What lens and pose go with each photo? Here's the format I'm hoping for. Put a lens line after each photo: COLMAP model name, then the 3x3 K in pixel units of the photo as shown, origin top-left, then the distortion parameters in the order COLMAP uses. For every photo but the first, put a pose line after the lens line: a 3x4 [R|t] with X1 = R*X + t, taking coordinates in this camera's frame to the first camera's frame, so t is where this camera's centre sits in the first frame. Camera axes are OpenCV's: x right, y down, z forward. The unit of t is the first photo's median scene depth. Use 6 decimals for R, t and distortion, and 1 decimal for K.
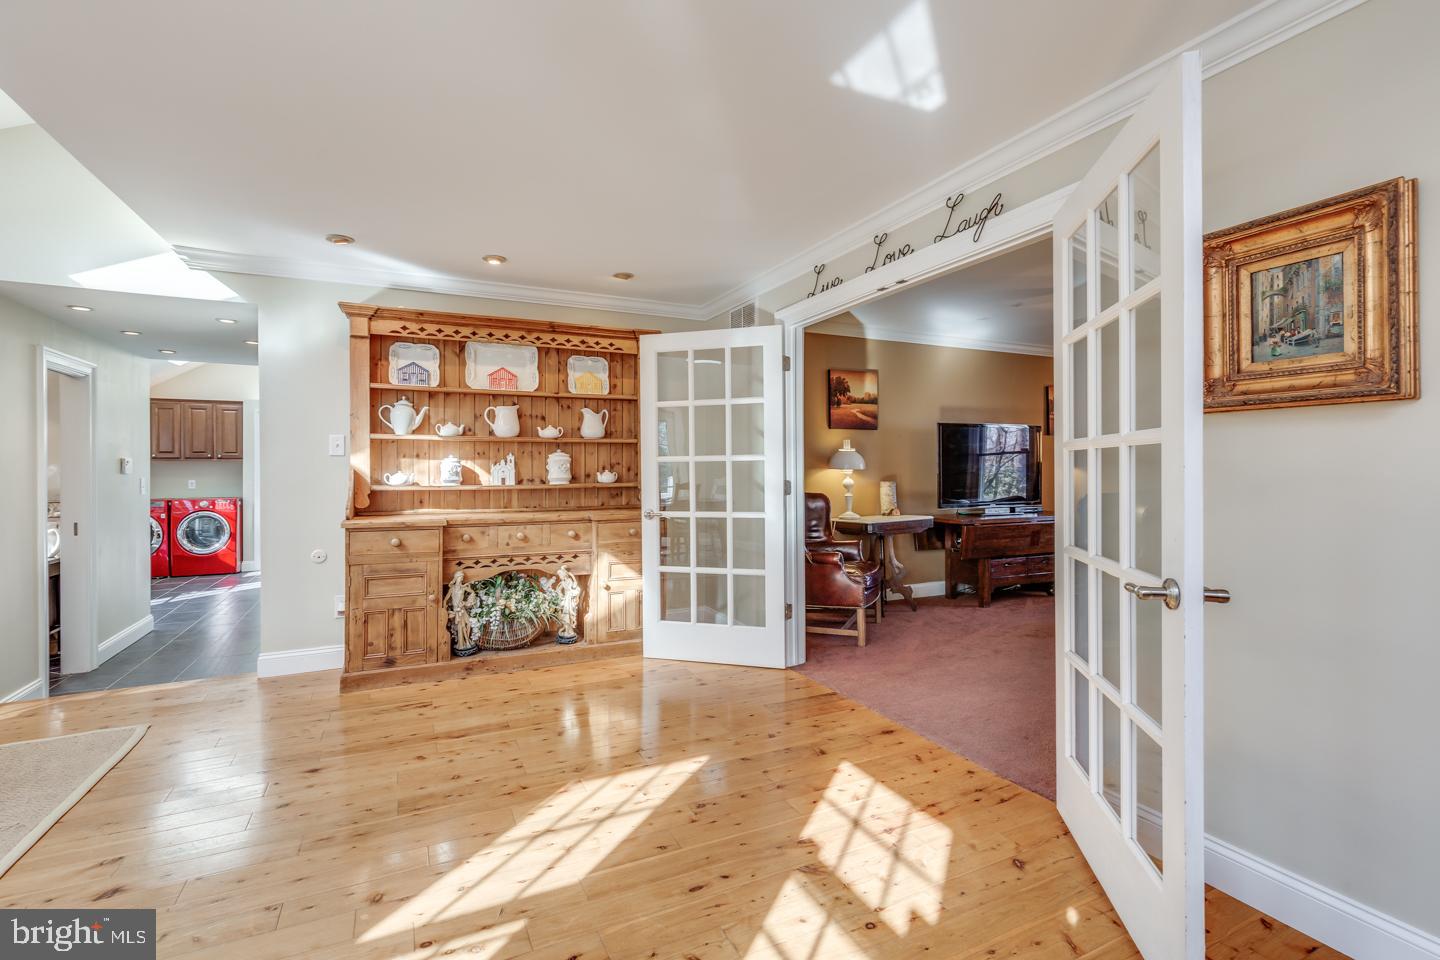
lens RADIAL K [[663.7, 0, 715.9], [0, 663.7, 470.5], [0, 0, 1]] dist [-0.000834, 0.000049]
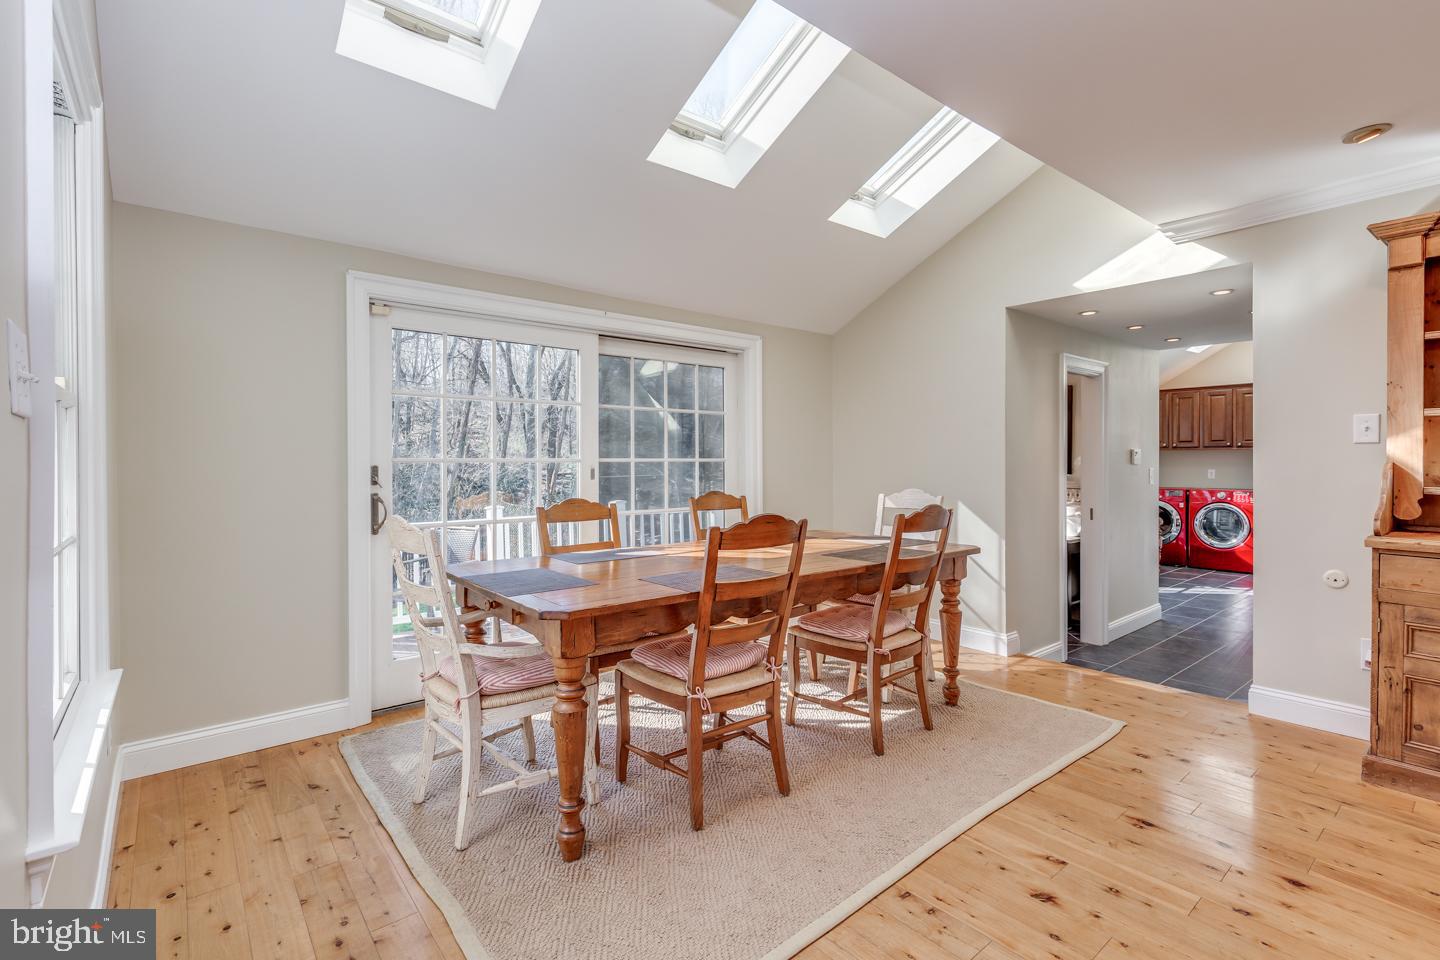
lens RADIAL K [[663.7, 0, 714.0], [0, 663.7, 466.5], [0, 0, 1]] dist [-0.000834, 0.000049]
pose [[0.234384, 0.010431, -0.972088, -0.039282], [0.002513, 0.999933, 0.011335, -0.006413], [0.972141, -0.005099, 0.234342, 0.144329]]
